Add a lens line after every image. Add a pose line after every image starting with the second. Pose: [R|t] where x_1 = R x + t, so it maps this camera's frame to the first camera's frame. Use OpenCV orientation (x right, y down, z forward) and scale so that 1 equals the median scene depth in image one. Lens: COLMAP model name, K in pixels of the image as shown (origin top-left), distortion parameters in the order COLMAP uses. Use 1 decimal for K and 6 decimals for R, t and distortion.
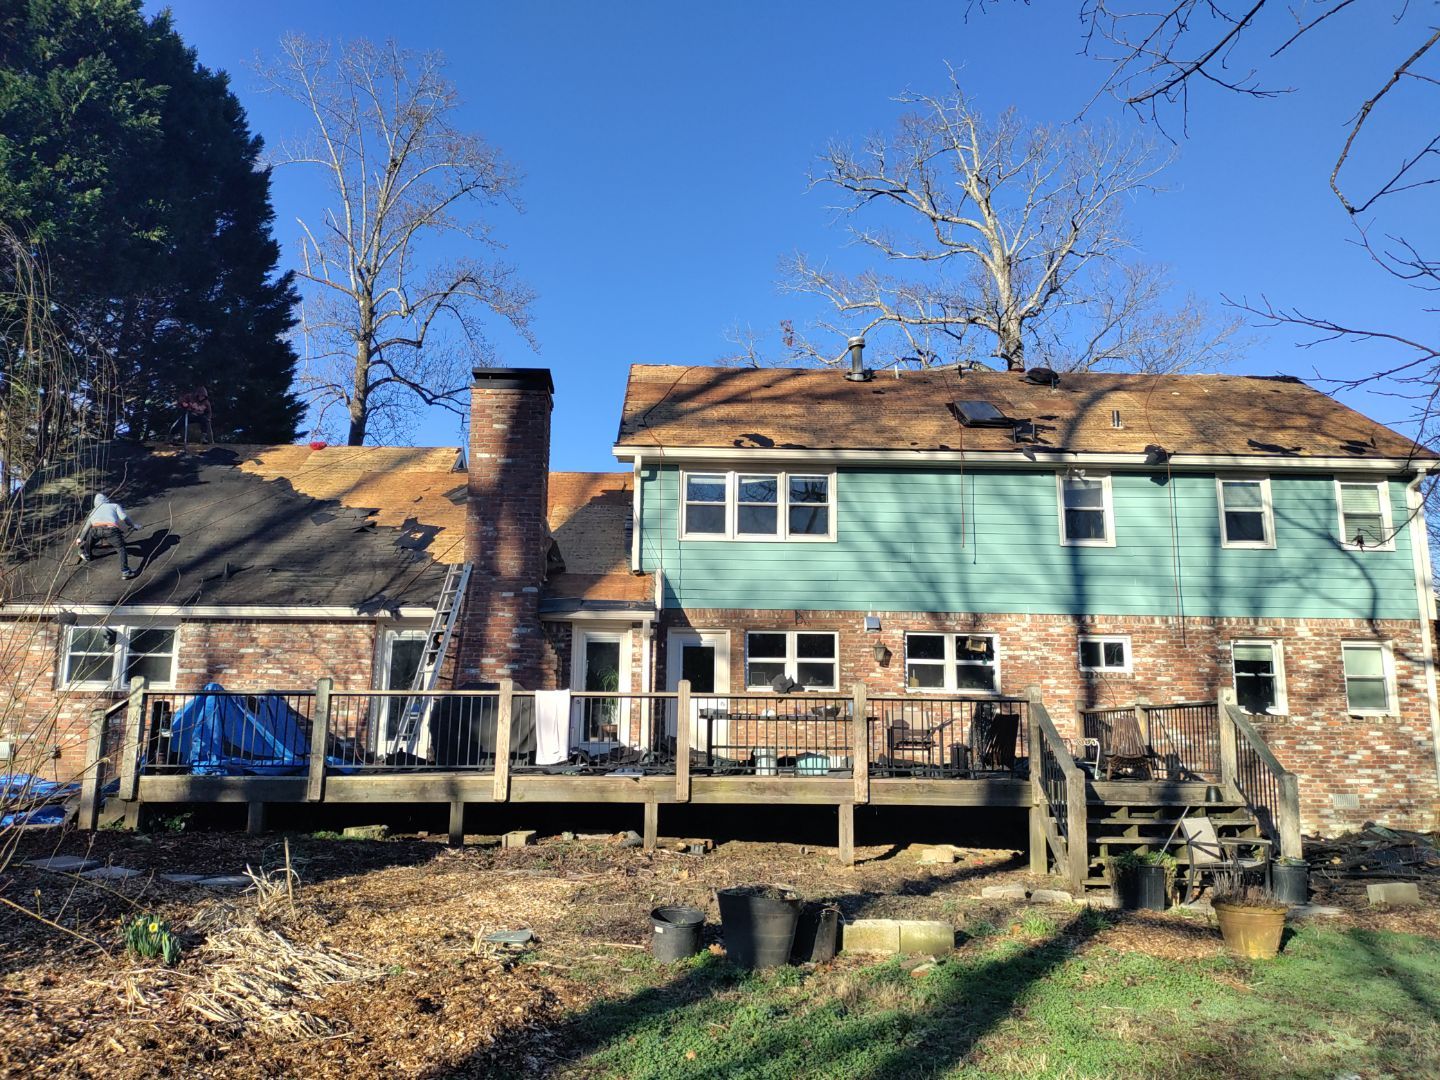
lens RADIAL K [[1040.2, 0, 701.5], [0, 1040.2, 543.7], [0, 0, 1]] dist [0.039233, -0.062202]
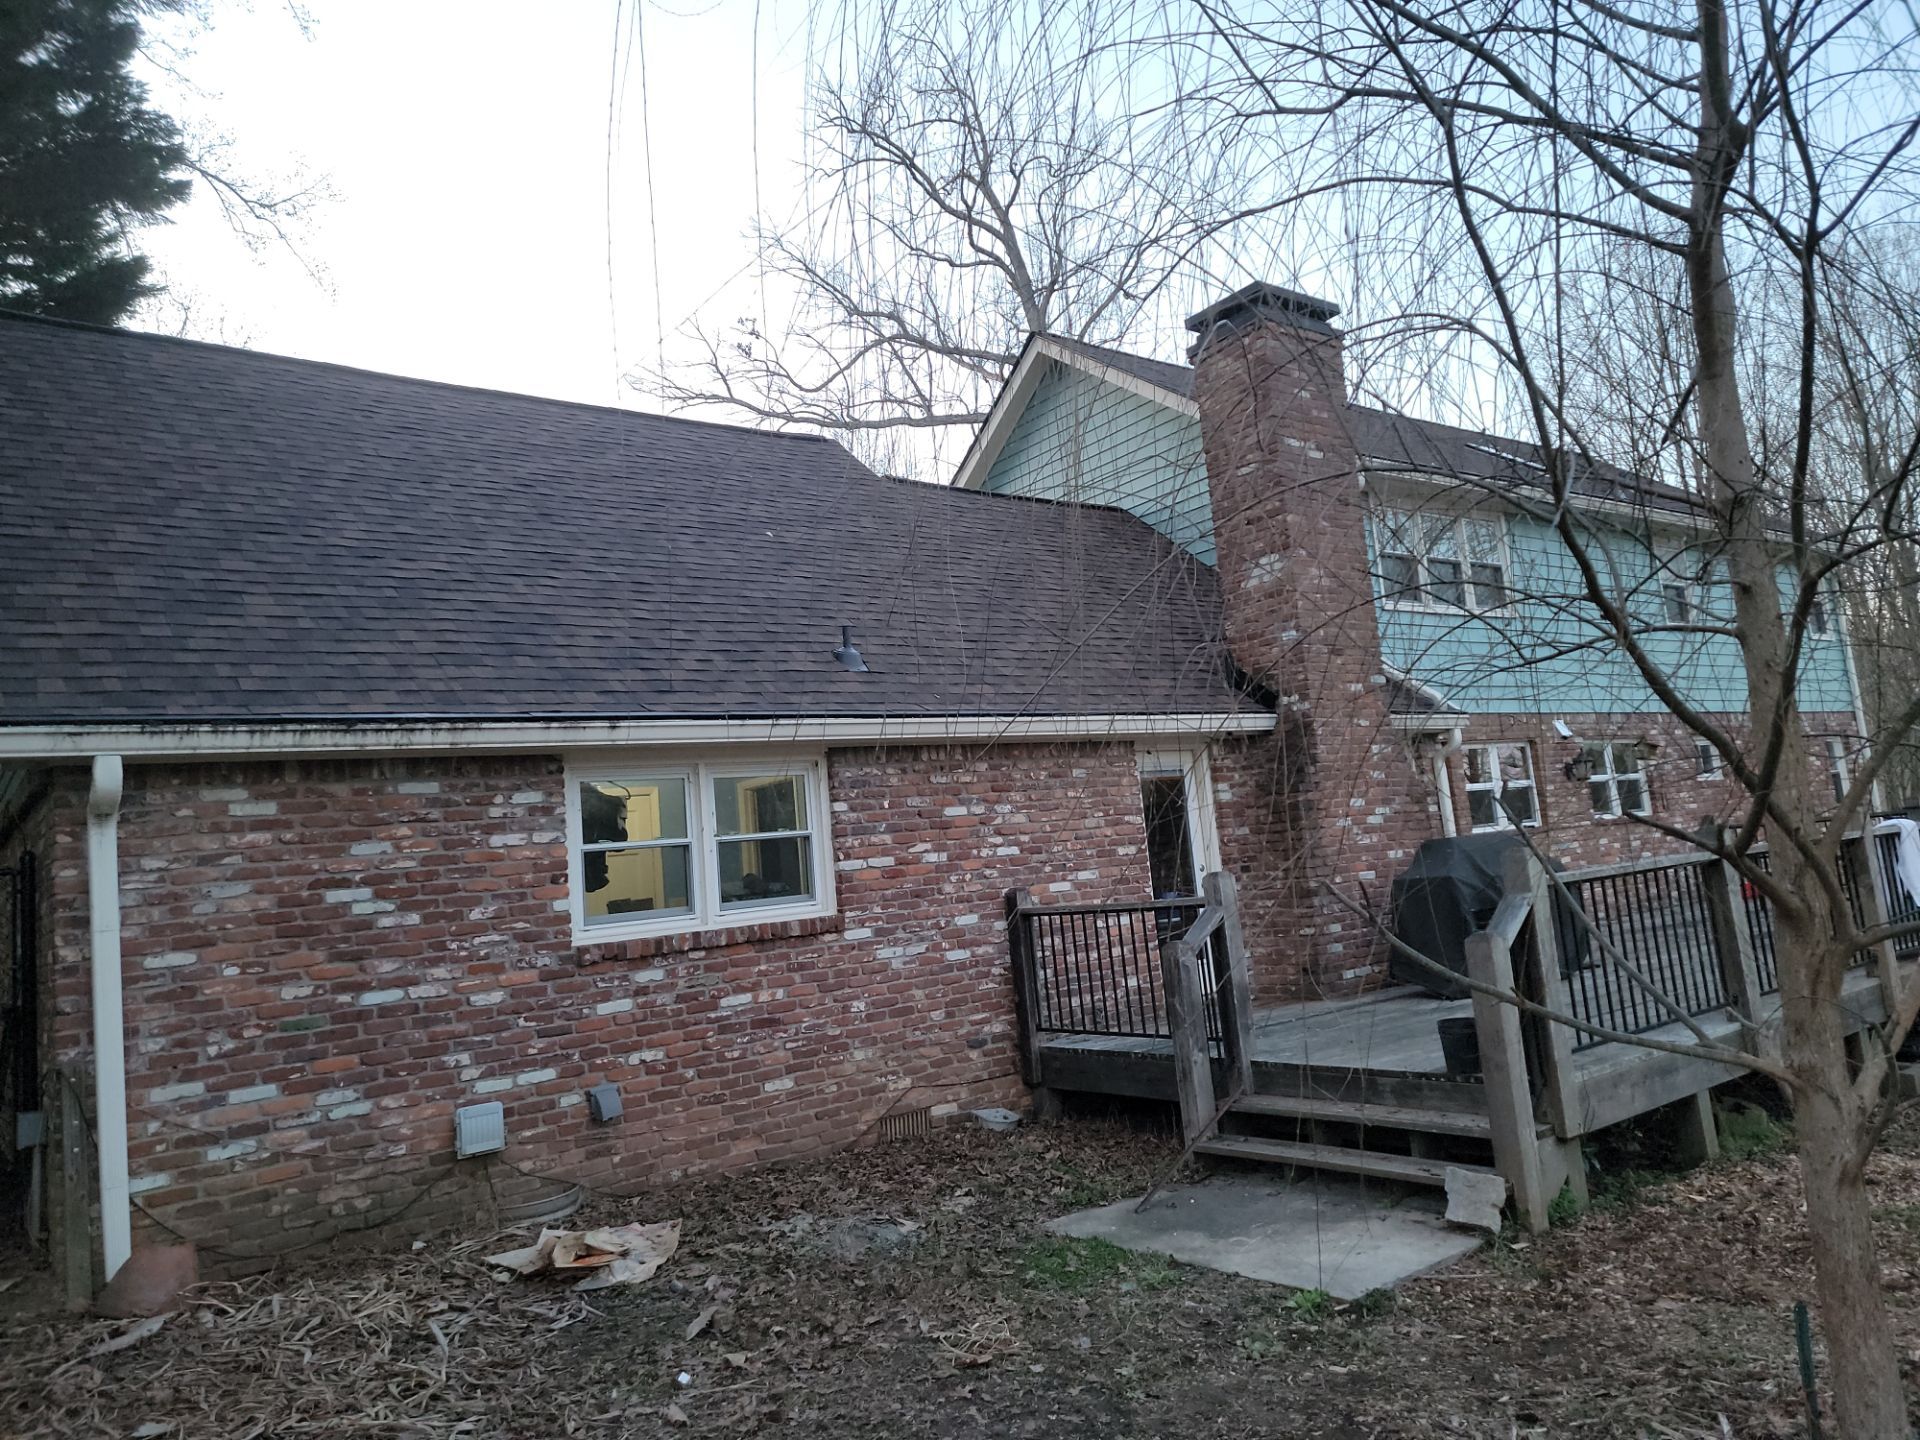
lens RADIAL K [[1319.5, 0, 952.3], [0, 1319.5, 712.0], [0, 0, 1]] dist [0.085253, -0.081595]
pose [[0.806805, -0.017099, 0.590570, -0.739529], [0.003095, 0.999690, 0.024716, 0.039752], [-0.590810, -0.018114, 0.806608, 0.495243]]
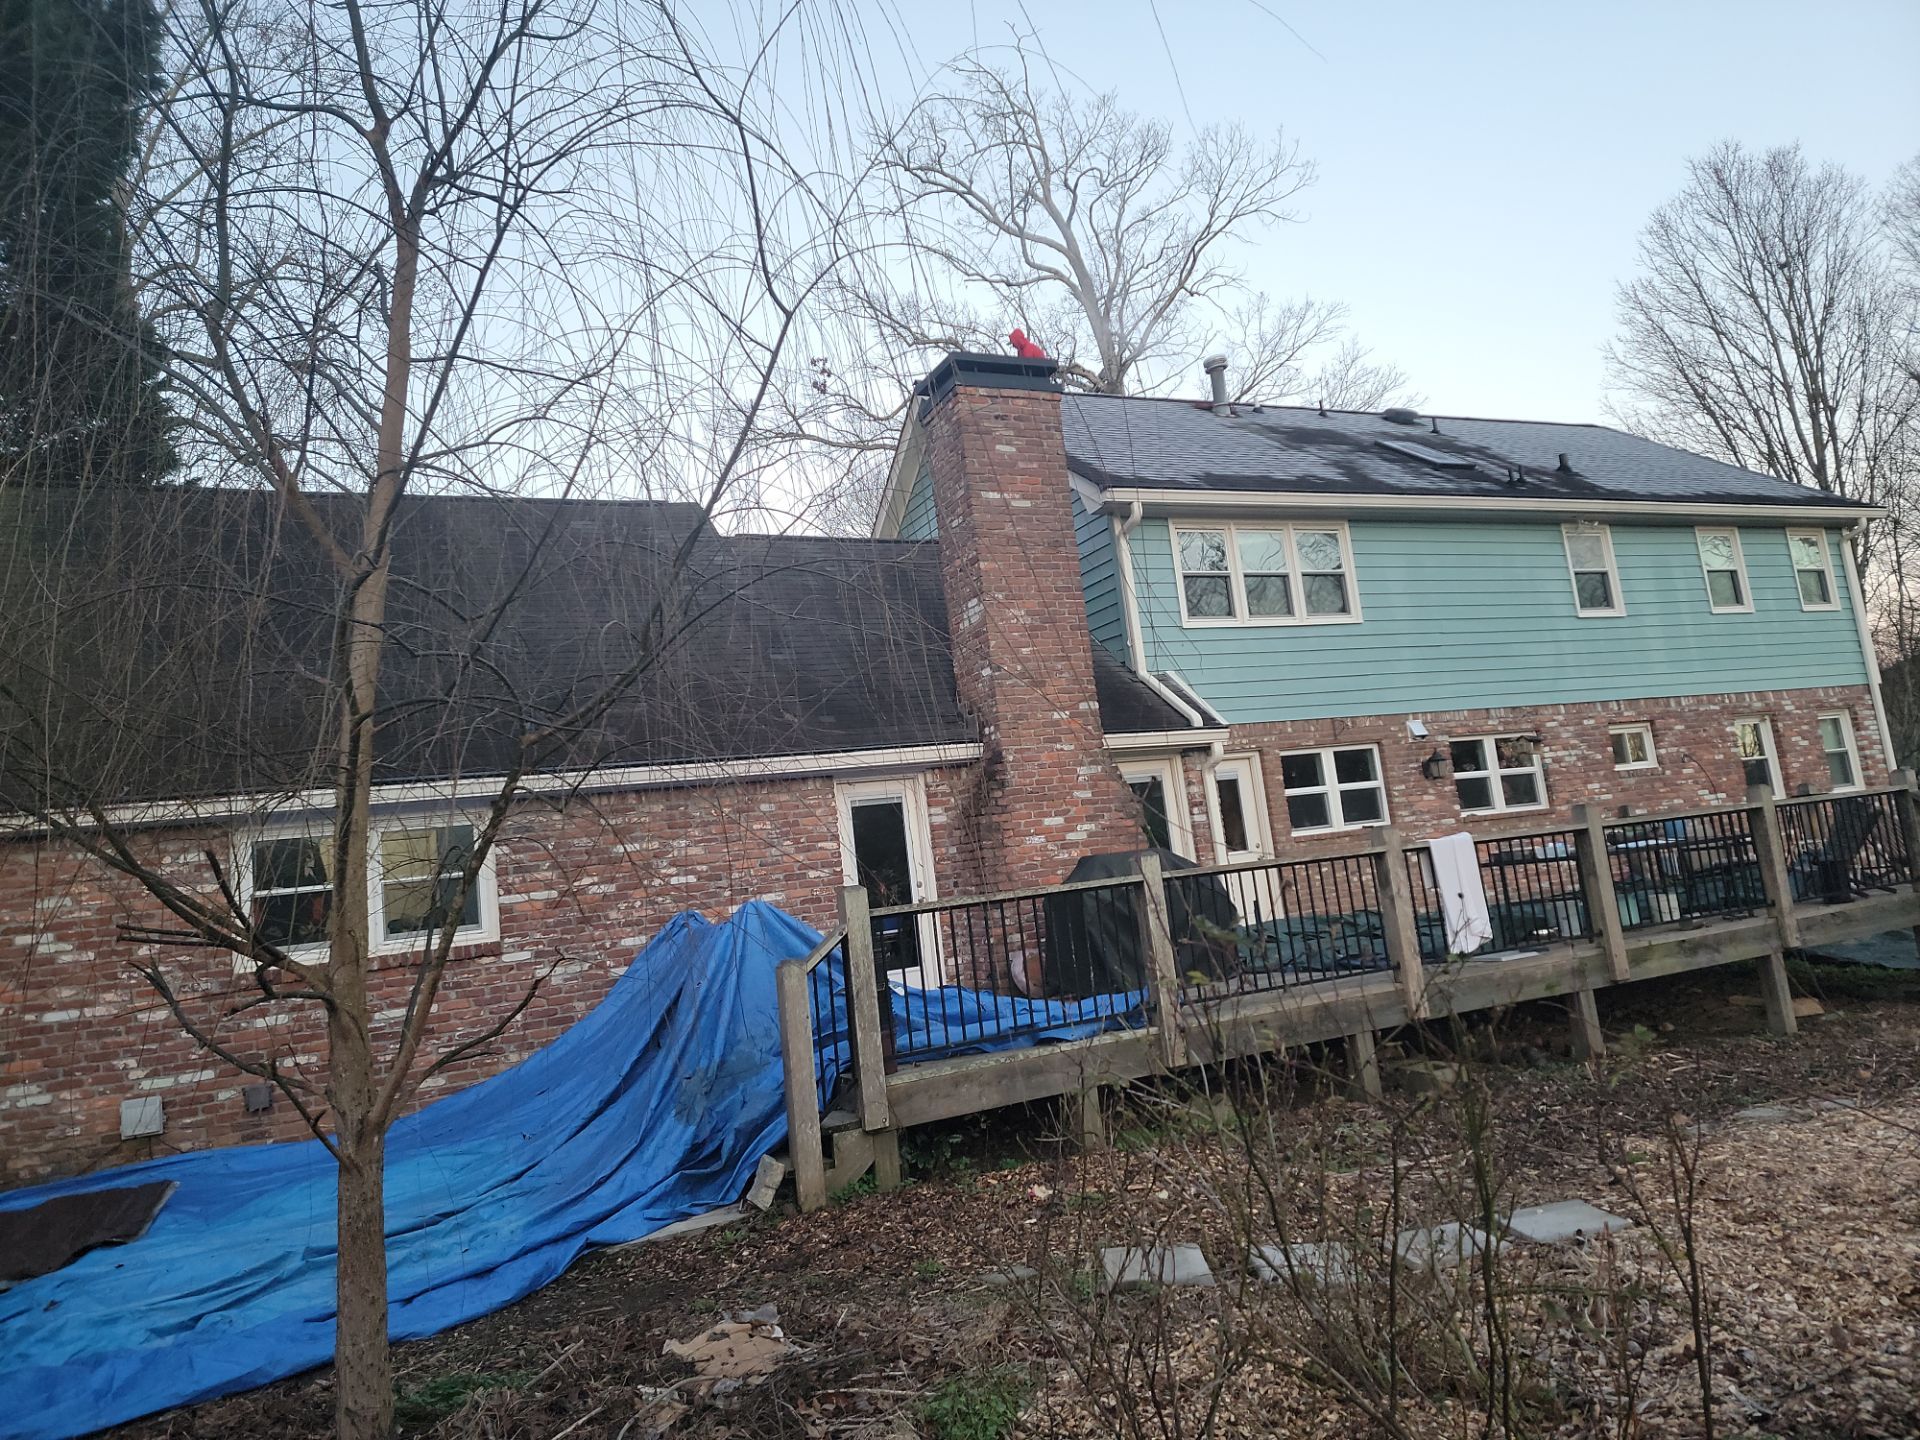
lens RADIAL K [[1305.4, 0, 960.0], [0, 1305.4, 720.0], [0, 0, 1]] dist [0.085021, -0.079800]
pose [[0.904358, -0.065284, 0.421751, -0.528726], [0.055762, 0.997834, 0.034886, 0.018952], [-0.423115, -0.008031, 0.906040, 0.286257]]
